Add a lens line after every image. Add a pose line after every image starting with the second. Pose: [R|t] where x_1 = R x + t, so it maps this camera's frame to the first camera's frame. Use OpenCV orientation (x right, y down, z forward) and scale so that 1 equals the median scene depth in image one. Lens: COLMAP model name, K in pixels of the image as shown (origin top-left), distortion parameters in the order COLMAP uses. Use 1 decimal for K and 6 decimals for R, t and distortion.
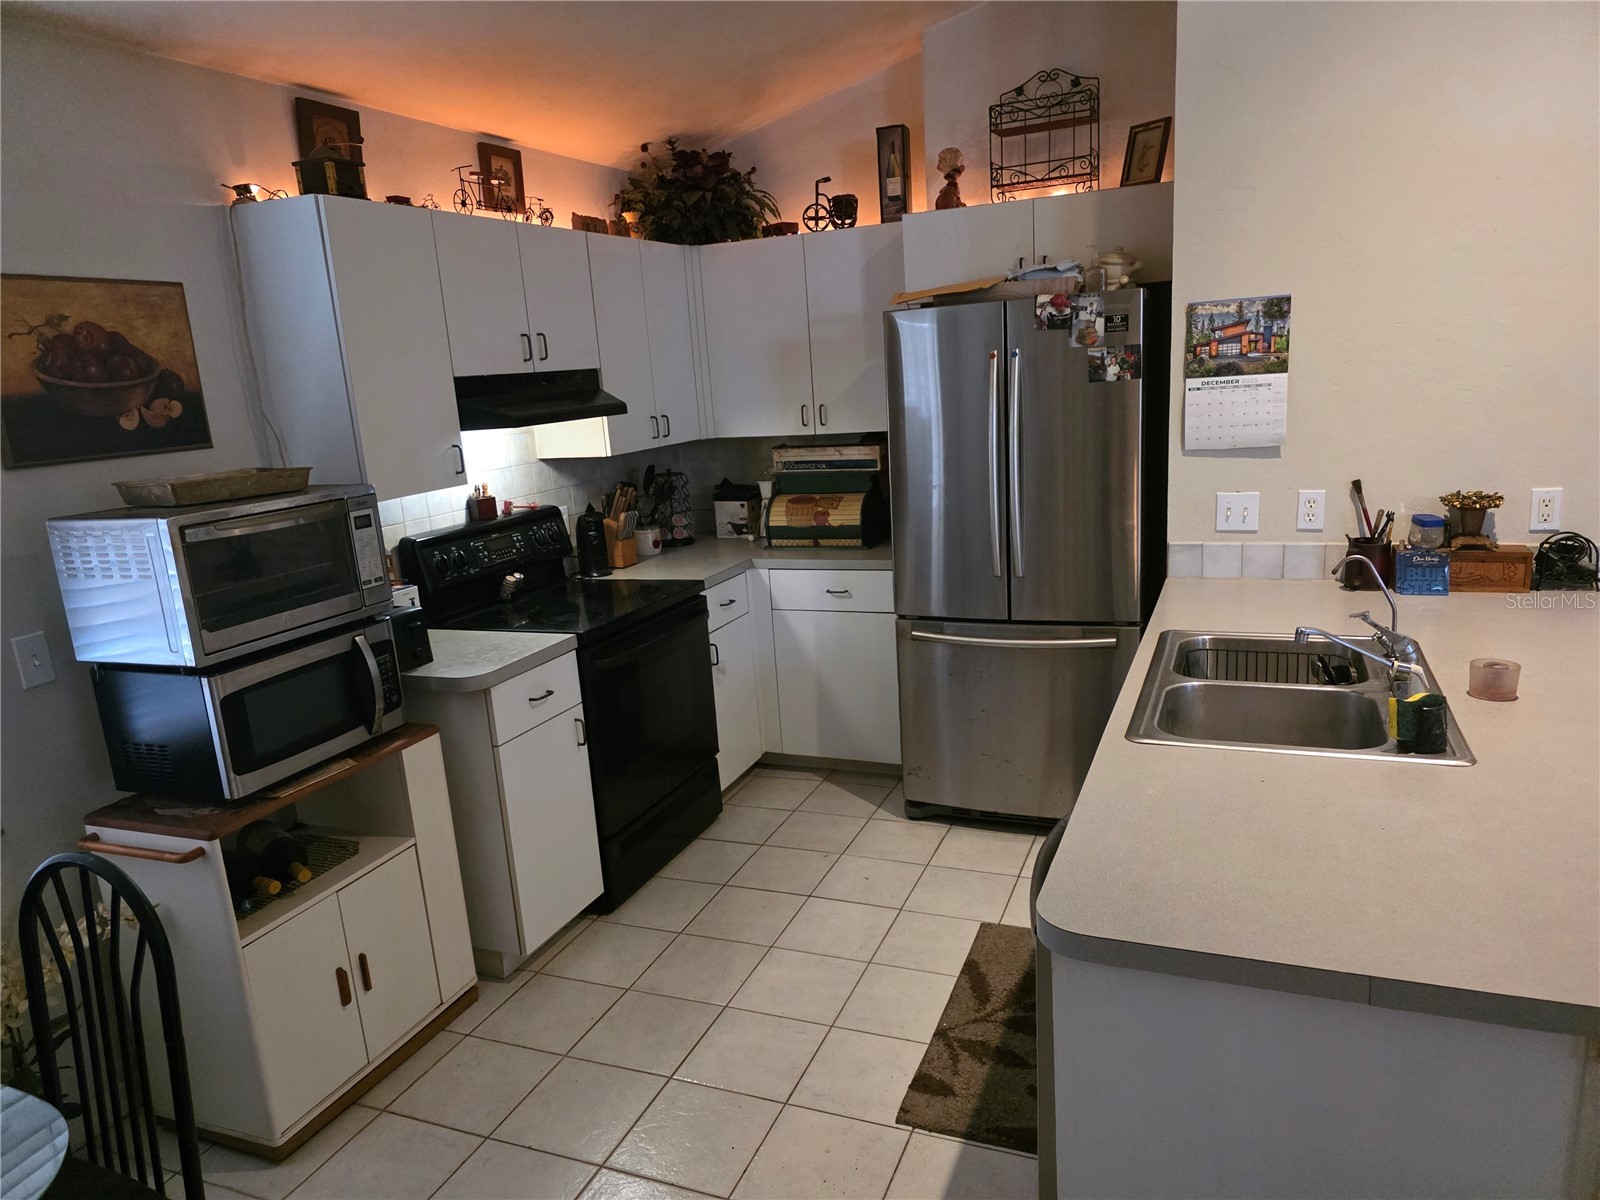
lens RADIAL K [[1052.9, 0, 800.0], [0, 1052.9, 600.0], [0, 0, 1]] dist [0.071330, -0.069119]
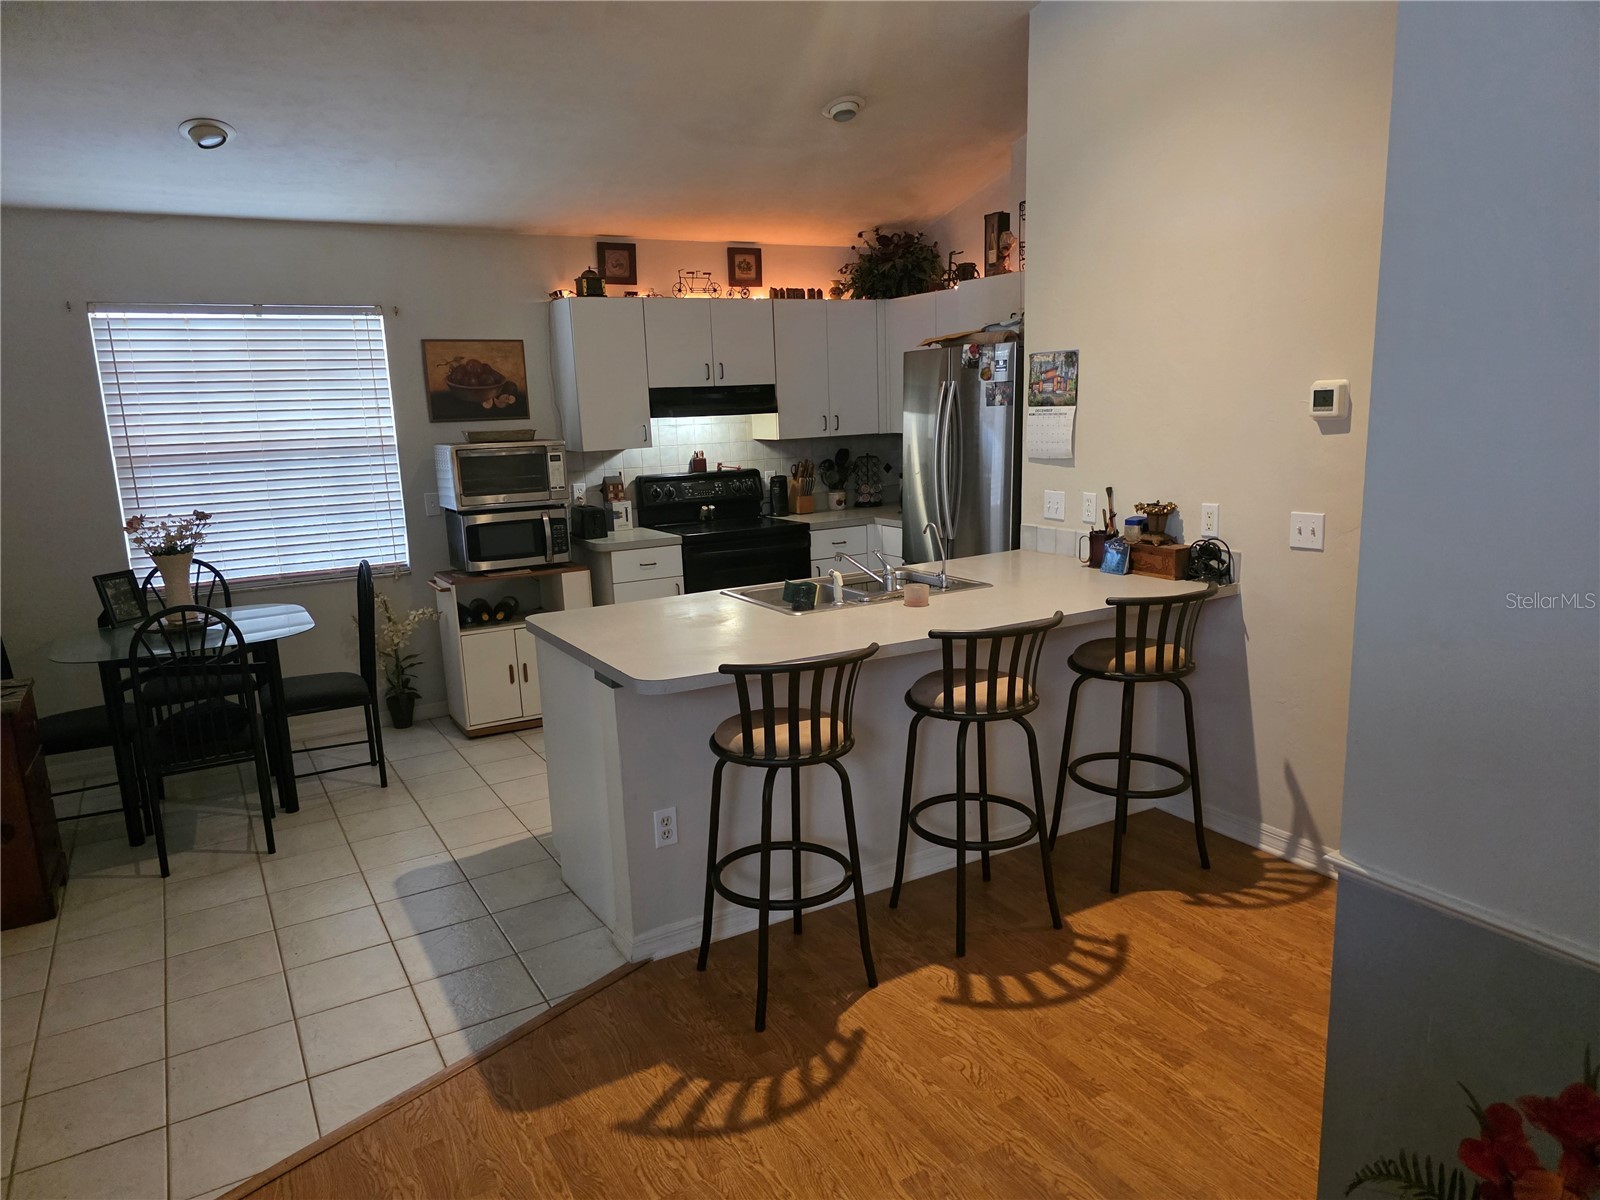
lens RADIAL K [[1052.9, 0, 800.0], [0, 1052.9, 600.0], [0, 0, 1]] dist [0.071330, -0.069119]
pose [[0.800620, 0.150592, -0.579939, 0.980112], [-0.148404, 0.987581, 0.051570, 0.017689], [0.580503, 0.044777, 0.813026, -0.306743]]
